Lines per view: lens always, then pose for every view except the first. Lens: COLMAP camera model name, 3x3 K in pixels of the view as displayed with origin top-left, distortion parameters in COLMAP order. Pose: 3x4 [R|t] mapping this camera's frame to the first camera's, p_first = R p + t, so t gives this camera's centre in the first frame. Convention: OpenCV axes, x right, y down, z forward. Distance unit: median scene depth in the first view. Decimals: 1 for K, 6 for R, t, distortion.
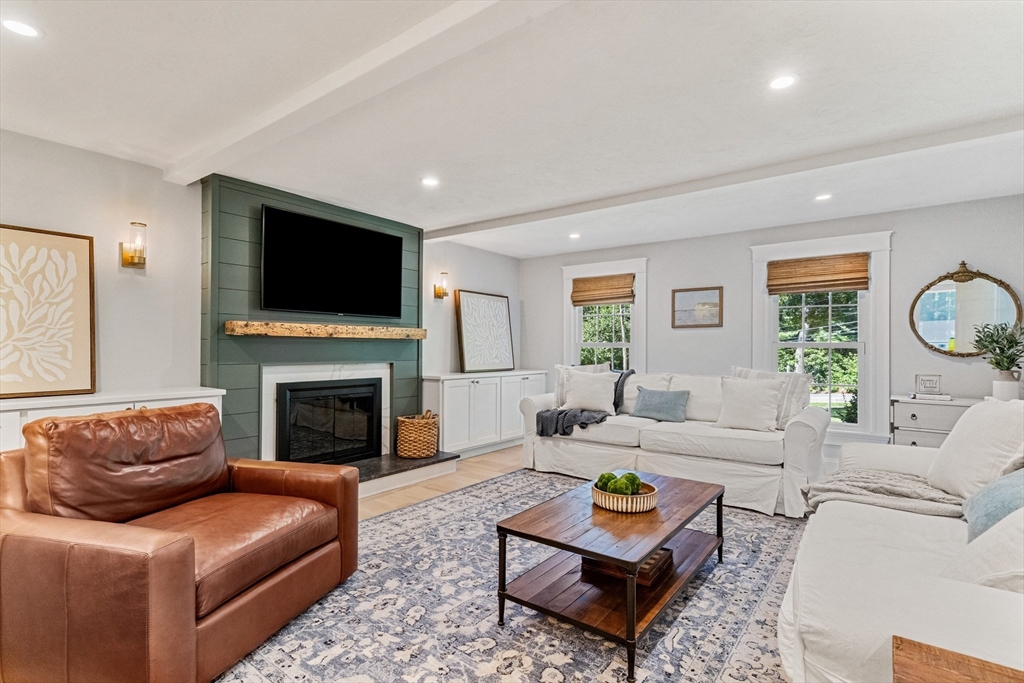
lens RADIAL K [[494.7, 0, 504.3], [0, 494.7, 340.0], [0, 0, 1]] dist [0.001031, -0.000096]
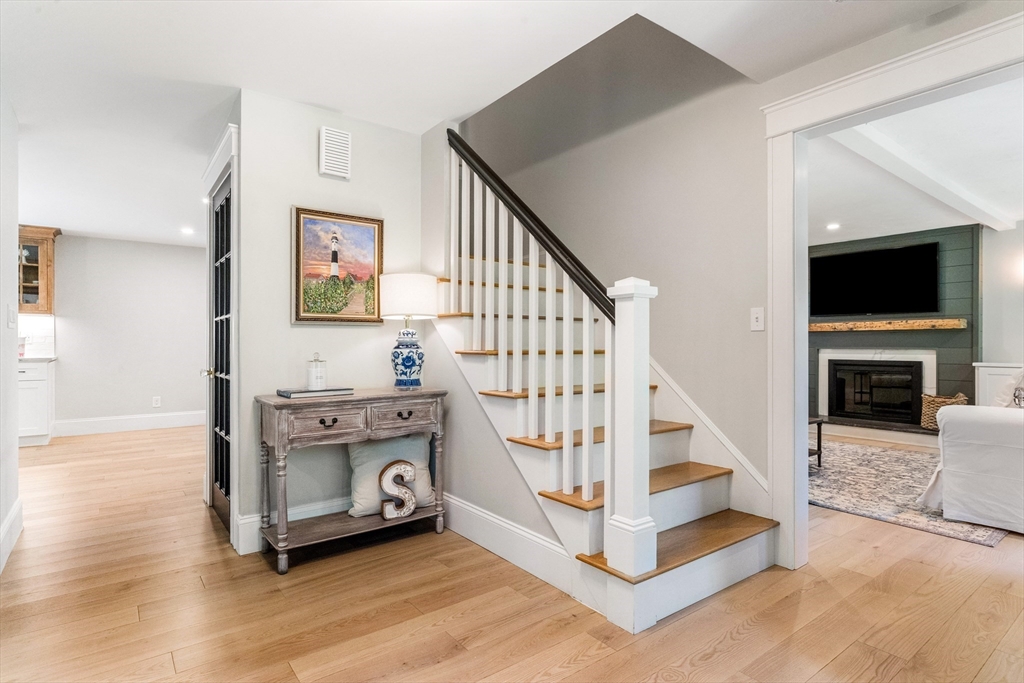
lens RADIAL K [[519.2, 0, 512.0], [0, 519.2, 341.5], [0, 0, 1]] dist [-0.015864, -0.000081]
pose [[-0.280633, -0.010487, -0.959758, 1.510303], [0.014407, 0.999782, -0.015137, 0.038106], [0.959707, -0.018076, -0.280421, 0.463029]]
